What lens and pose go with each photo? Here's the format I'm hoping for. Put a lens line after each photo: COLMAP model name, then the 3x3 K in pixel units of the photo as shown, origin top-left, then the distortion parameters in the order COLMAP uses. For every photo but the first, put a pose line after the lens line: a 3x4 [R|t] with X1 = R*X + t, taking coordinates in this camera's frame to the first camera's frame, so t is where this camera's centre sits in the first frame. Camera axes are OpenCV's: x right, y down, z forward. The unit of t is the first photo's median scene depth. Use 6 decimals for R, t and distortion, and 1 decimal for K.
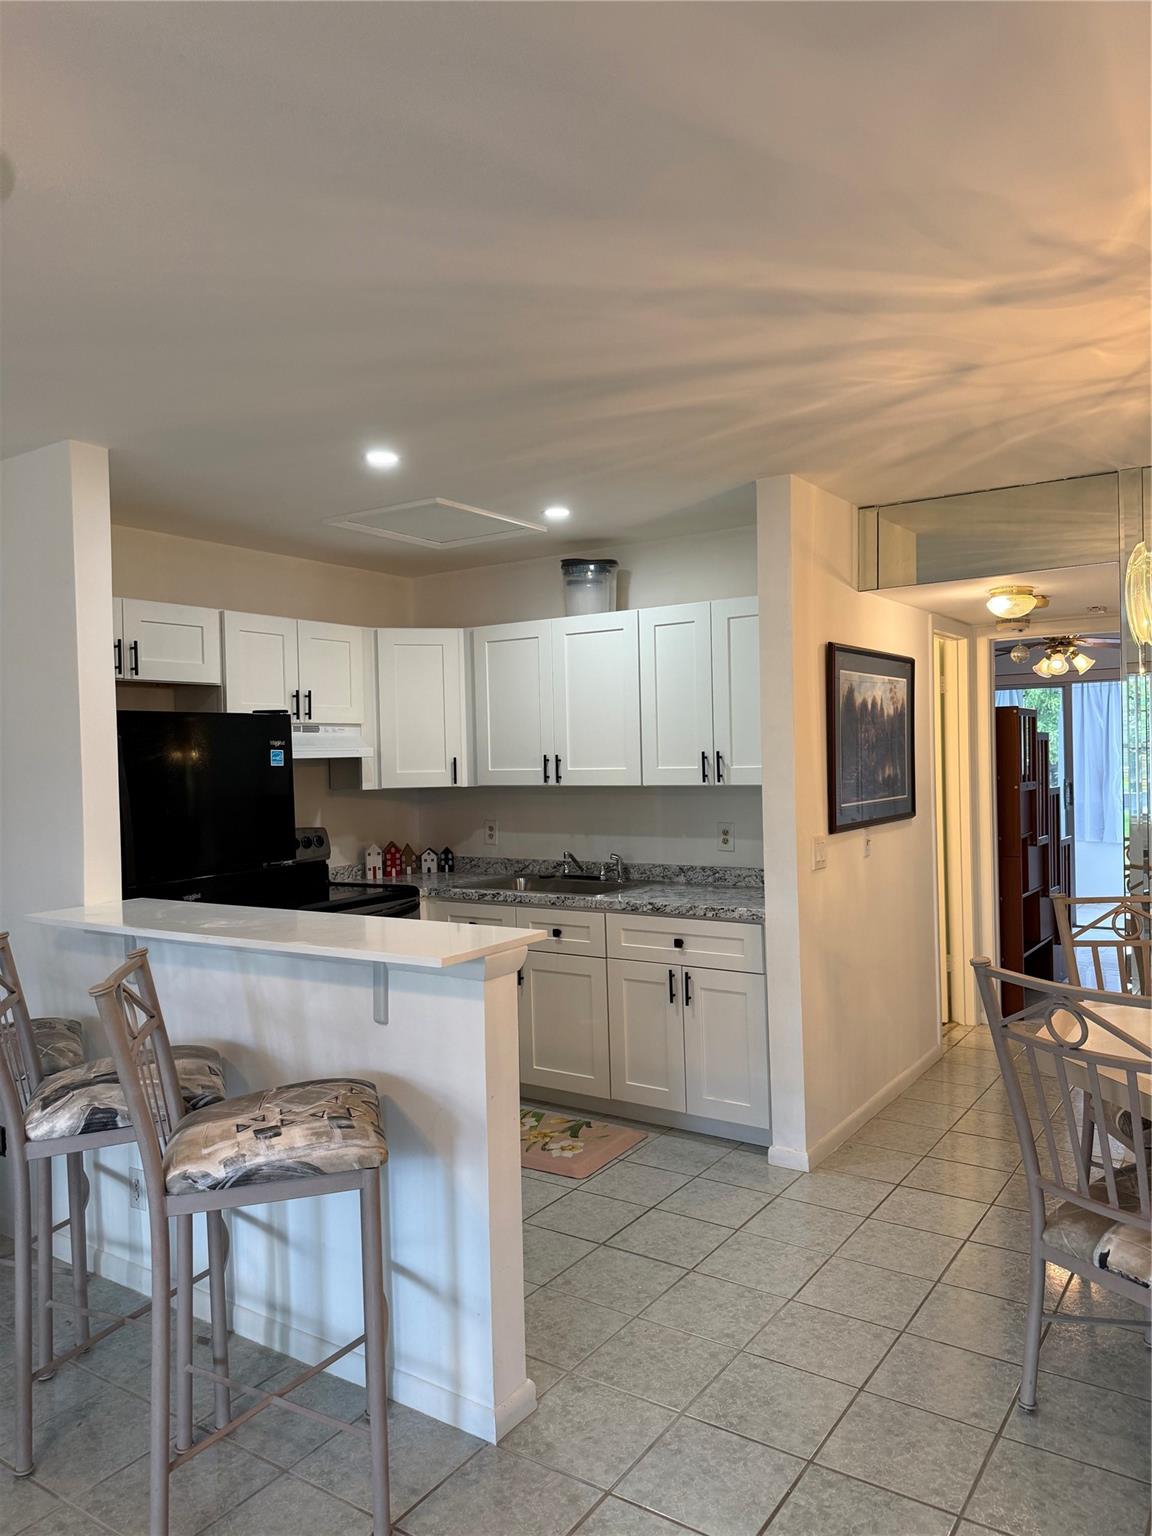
lens RADIAL K [[1072.0, 0, 566.8], [0, 1072.0, 778.7], [0, 0, 1]] dist [0.065036, -0.066995]
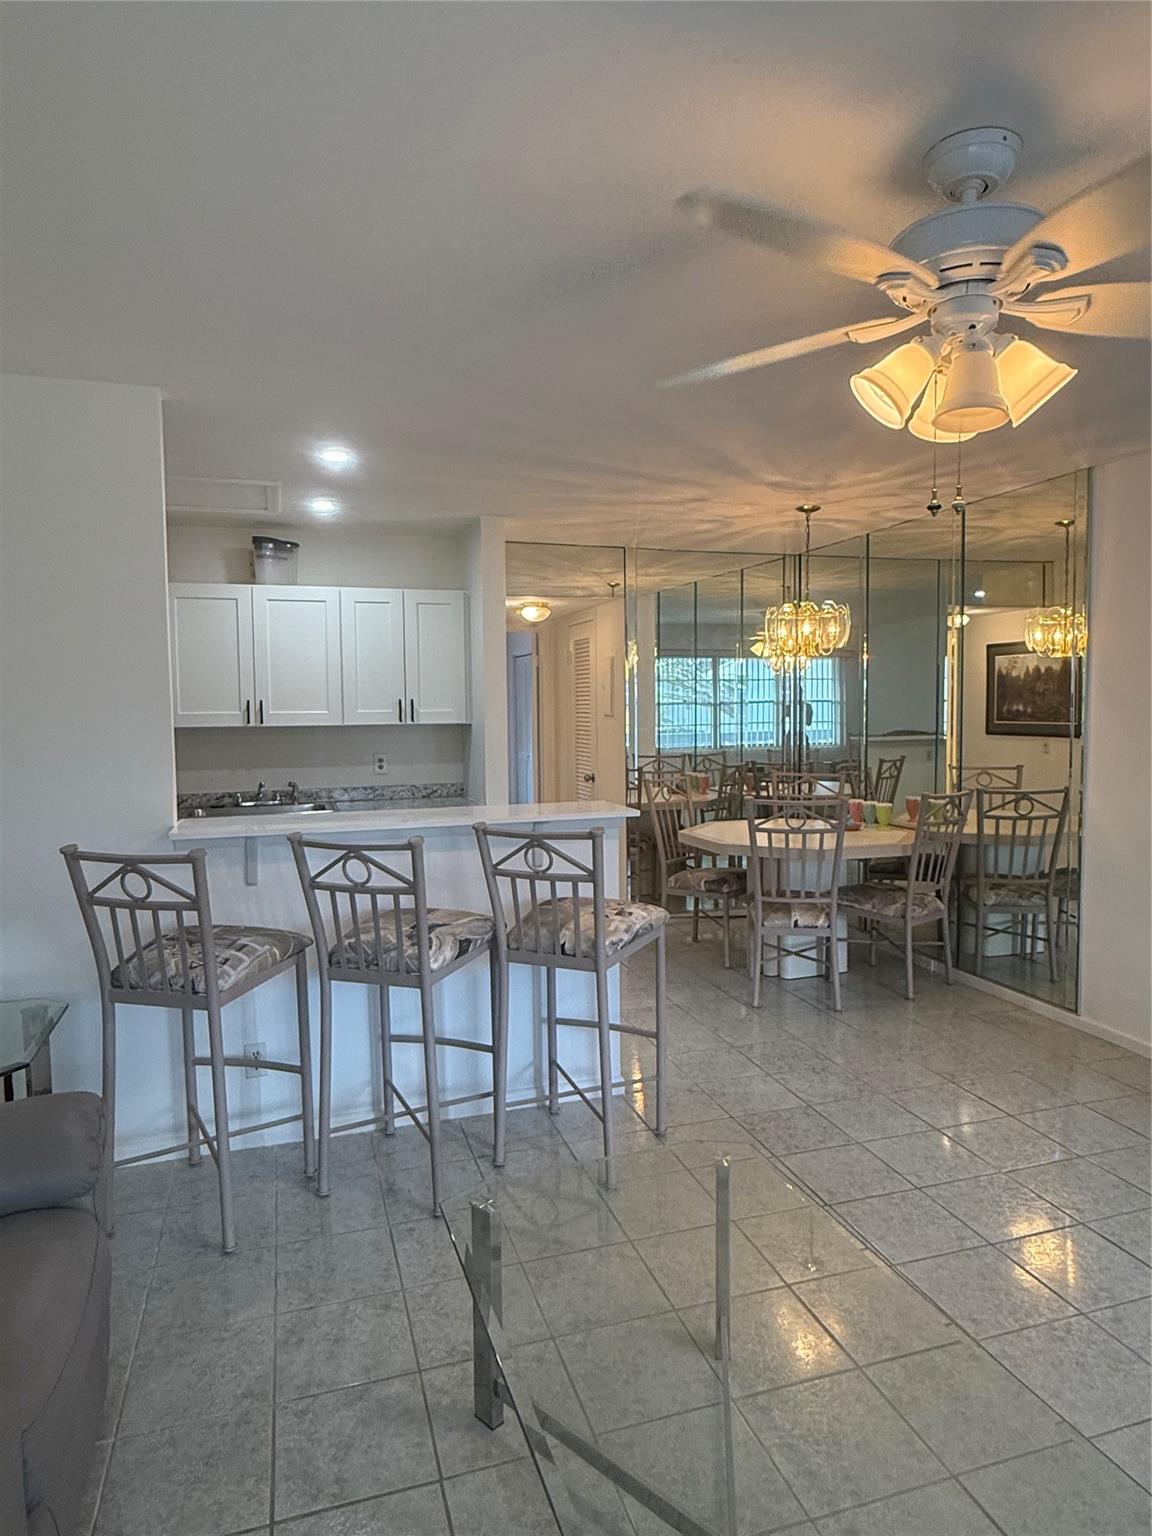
lens RADIAL K [[951.3, 0, 576.9], [0, 951.3, 764.0], [0, 0, 1]] dist [0.003483, -0.001495]
pose [[0.621856, -0.032476, 0.782458, -0.736448], [0.014371, 0.999445, 0.030061, 0.025620], [-0.782999, -0.007449, 0.621978, 0.073382]]
